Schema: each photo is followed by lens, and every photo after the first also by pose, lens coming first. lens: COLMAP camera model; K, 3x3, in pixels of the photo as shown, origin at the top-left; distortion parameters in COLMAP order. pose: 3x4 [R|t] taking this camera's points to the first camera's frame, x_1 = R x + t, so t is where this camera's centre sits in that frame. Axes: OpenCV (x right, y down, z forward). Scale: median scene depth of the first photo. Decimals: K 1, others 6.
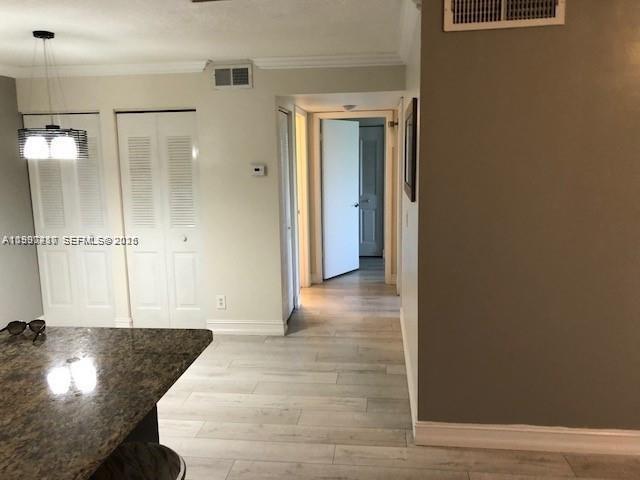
lens RADIAL K [[523.5, 0, 320.8], [0, 523.5, 232.0], [0, 0, 1]] dist [0.006026, 0.008144]
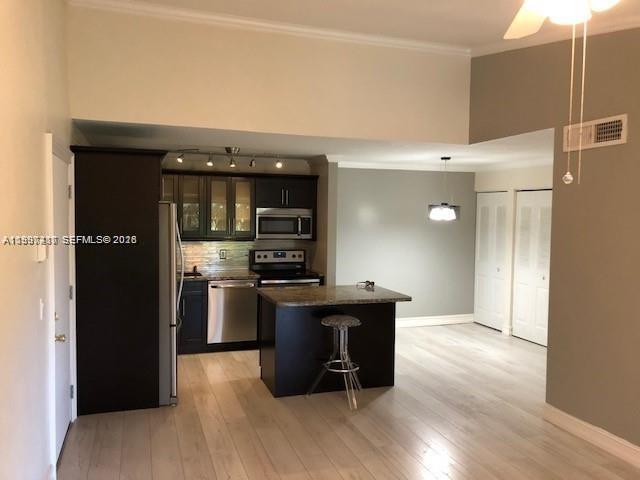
lens RADIAL K [[528.8, 0, 320.0], [0, 528.8, 240.0], [0, 0, 1]] dist [0.086554, -0.105332]
pose [[0.435319, 0.074244, -0.897210, 0.849515], [-0.150784, 0.988529, 0.008642, -0.010943], [0.887559, 0.131523, 0.441520, -0.212861]]
